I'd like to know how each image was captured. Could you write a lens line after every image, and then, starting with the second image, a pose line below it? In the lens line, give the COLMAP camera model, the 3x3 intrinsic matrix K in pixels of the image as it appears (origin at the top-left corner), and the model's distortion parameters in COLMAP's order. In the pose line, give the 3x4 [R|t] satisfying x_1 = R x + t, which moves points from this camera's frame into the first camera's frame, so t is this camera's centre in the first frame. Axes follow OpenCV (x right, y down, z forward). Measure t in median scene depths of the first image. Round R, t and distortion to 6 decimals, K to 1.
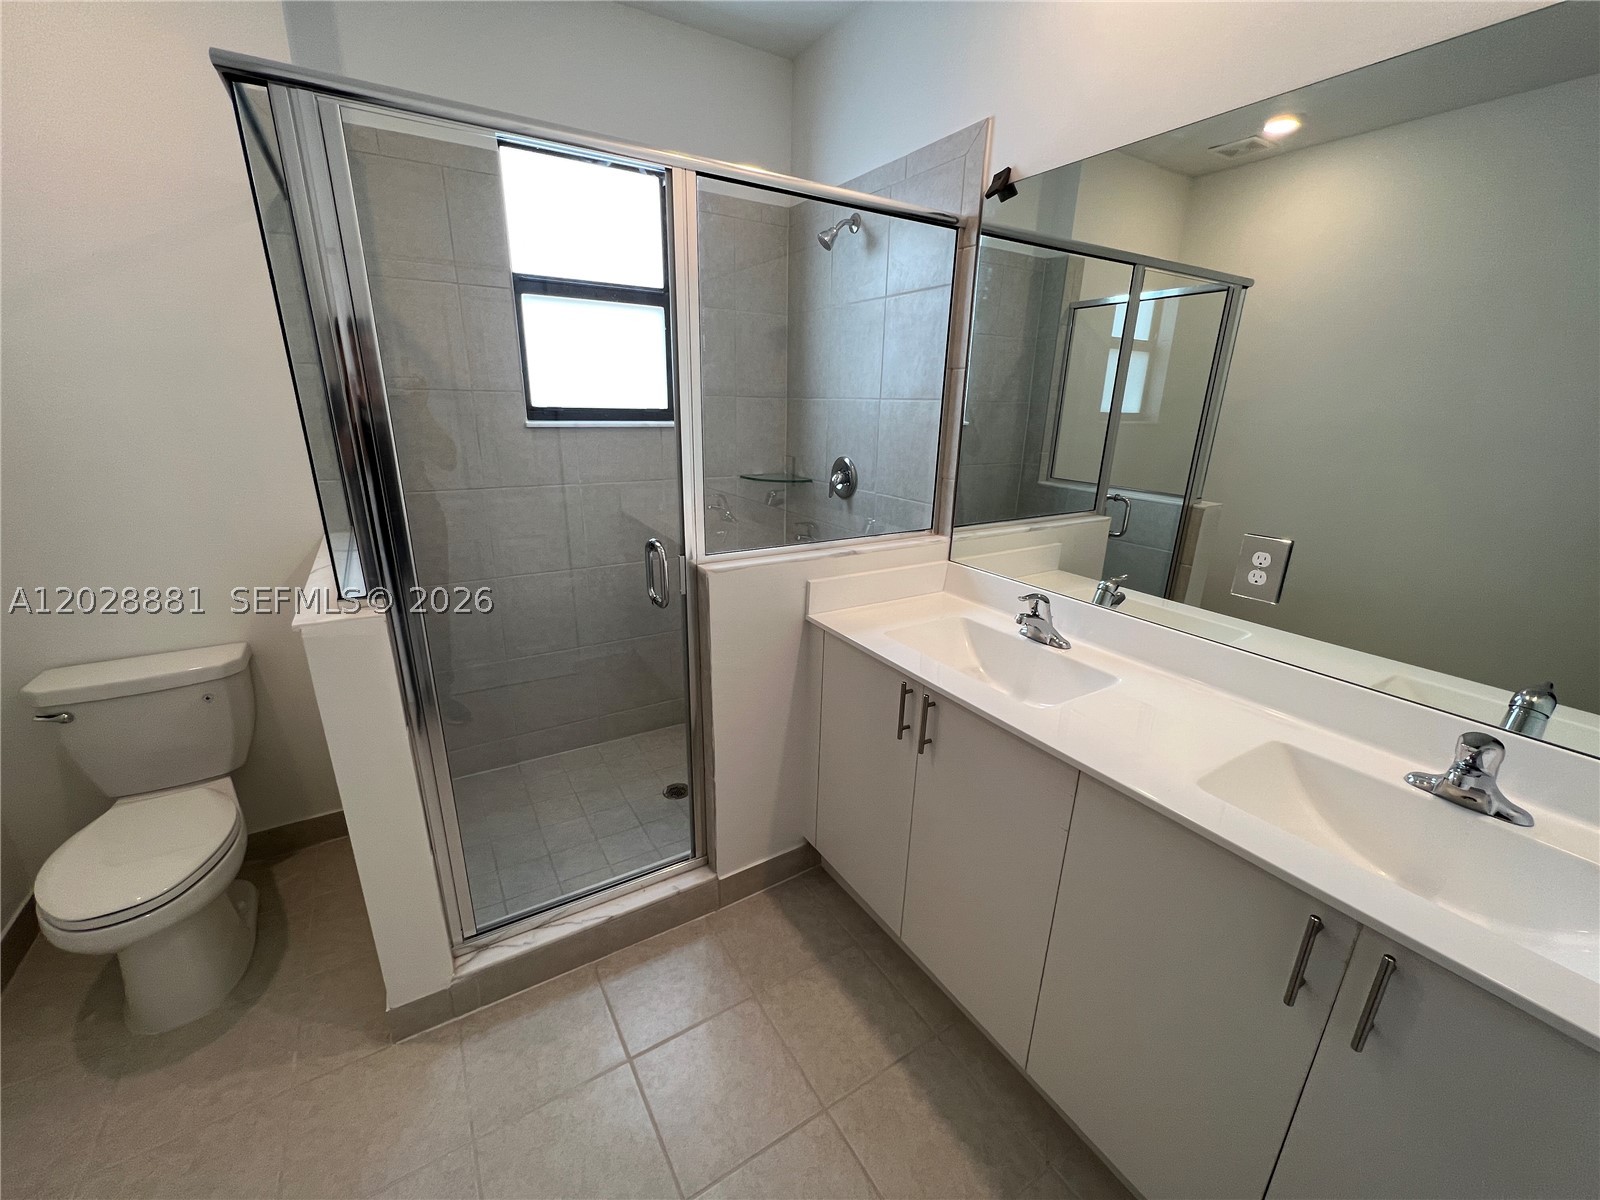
lens RADIAL K [[641.5, 0, 792.5], [0, 641.5, 596.6], [0, 0, 1]] dist [-0.002409, 0.000029]
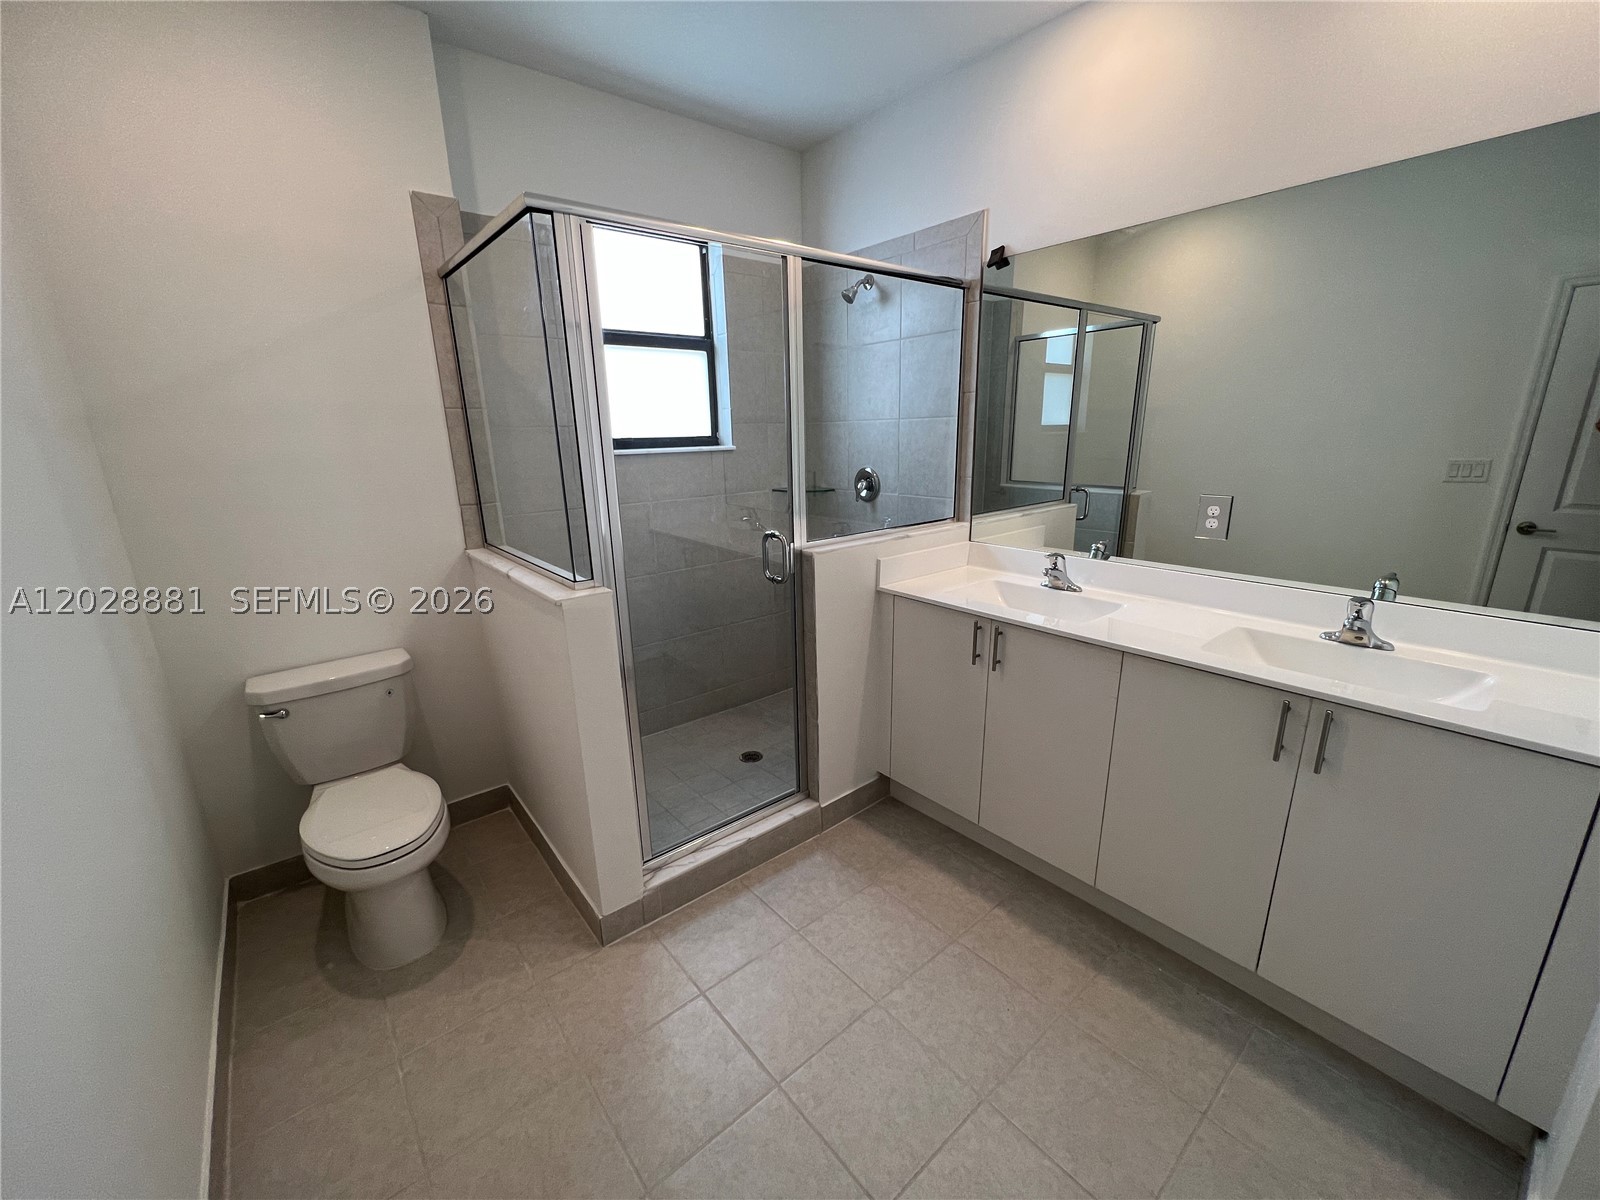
lens RADIAL K [[641.5, 0, 792.0], [0, 641.5, 596.0], [0, 0, 1]] dist [-0.002409, 0.000029]
pose [[0.990670, -0.074281, 0.114257, -0.307770], [0.079282, 0.996055, -0.039856, 0.088910], [-0.110846, 0.048543, 0.992651, -0.260202]]
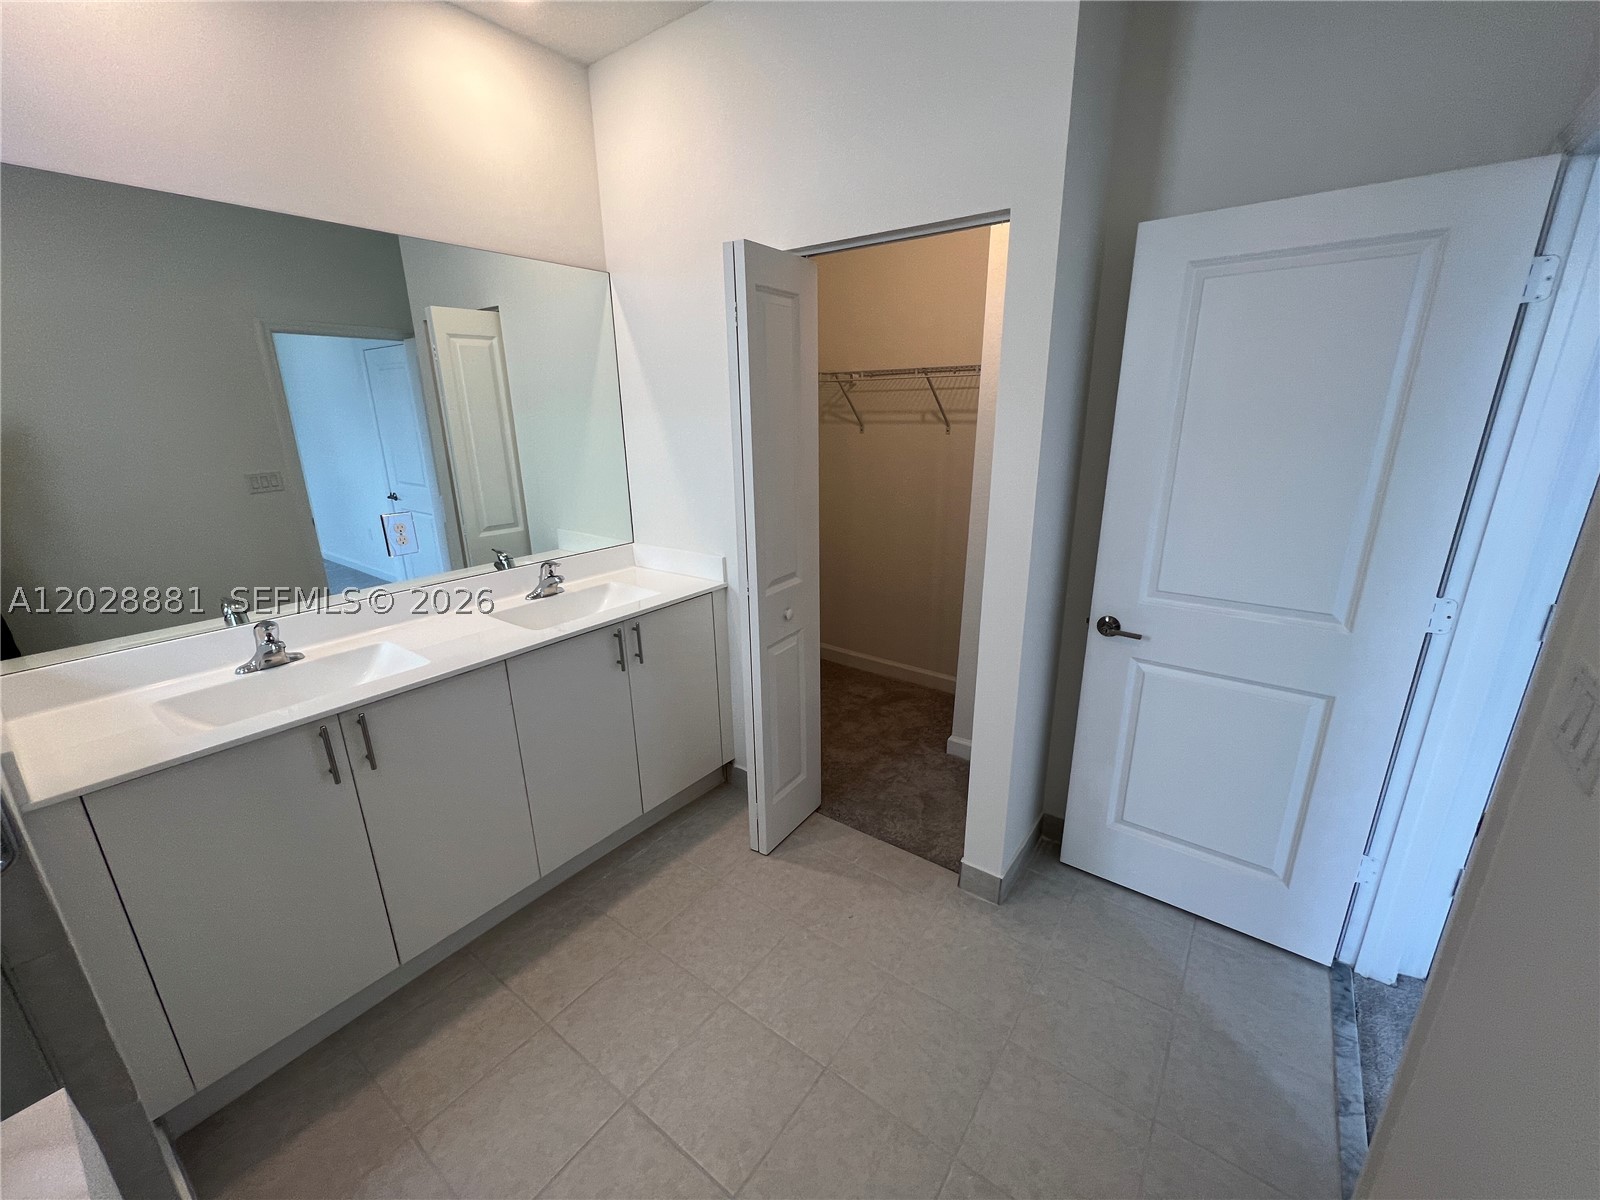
lens RADIAL K [[641.5, 0, 801.3], [0, 641.5, 603.7], [0, 0, 1]] dist [-0.002409, 0.000029]
pose [[-0.371696, -0.263599, 0.890145, -0.773535], [0.303054, 0.871860, 0.384731, -0.150012], [-0.877497, 0.412765, -0.244182, 0.443019]]
